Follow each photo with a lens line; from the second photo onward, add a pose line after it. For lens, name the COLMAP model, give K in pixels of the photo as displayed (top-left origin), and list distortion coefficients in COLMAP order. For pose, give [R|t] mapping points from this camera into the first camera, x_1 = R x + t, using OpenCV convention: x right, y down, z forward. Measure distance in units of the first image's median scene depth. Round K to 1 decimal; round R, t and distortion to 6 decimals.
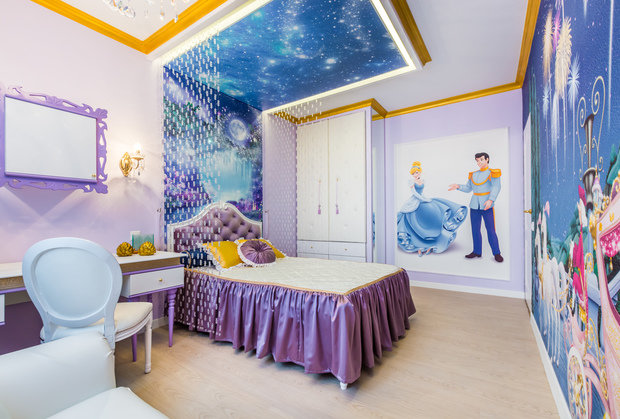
lens RADIAL K [[274.7, 0, 310.4], [0, 274.7, 214.5], [0, 0, 1]] dist [-0.010993, -0.000315]
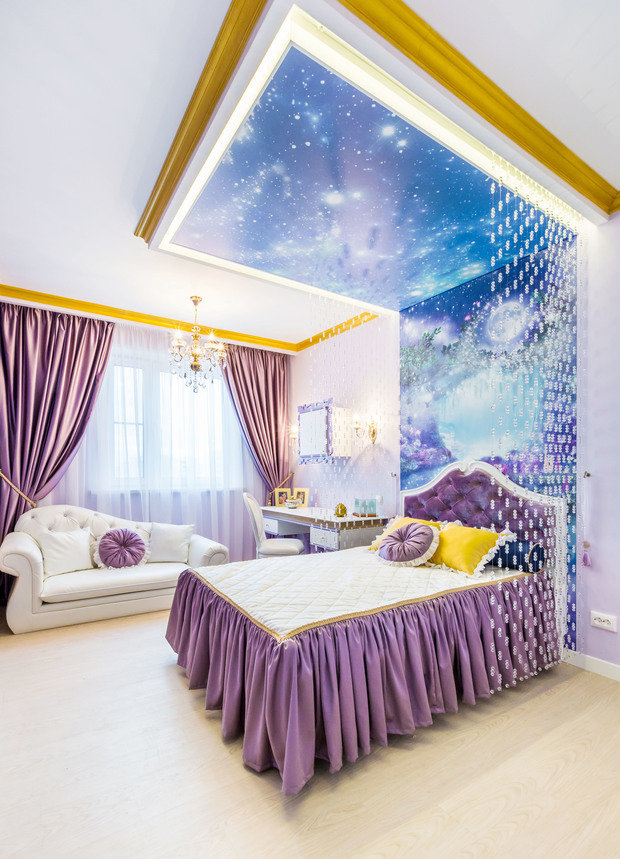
lens RADIAL K [[410.6, 0, 289.0], [0, 410.6, 473.8], [0, 0, 1]] dist [-0.001289, -0.000042]
pose [[-0.408446, 0.008899, -0.912739, 0.803743], [0.012094, 0.999917, 0.004337, -0.028036], [0.912702, -0.009268, -0.408520, 1.181238]]
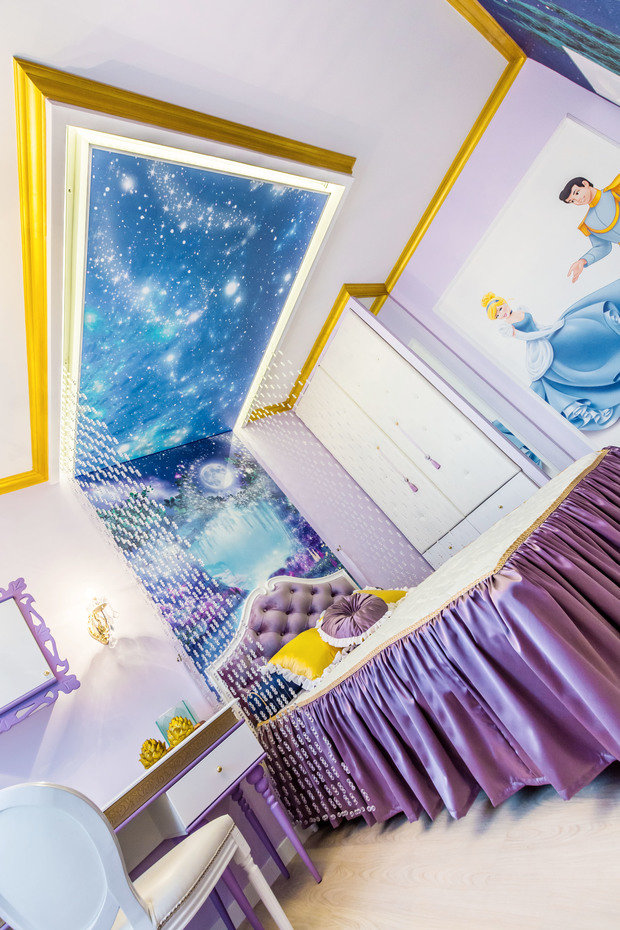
lens RADIAL K [[430.8, 0, 296.6], [0, 430.8, 475.7], [0, 0, 1]] dist [-0.013107, -0.001590]
pose [[0.709556, -0.675579, -0.200308, 0.083210], [0.616207, 0.732782, -0.288650, 0.114150], [0.341788, 0.081383, 0.936247, 0.168191]]
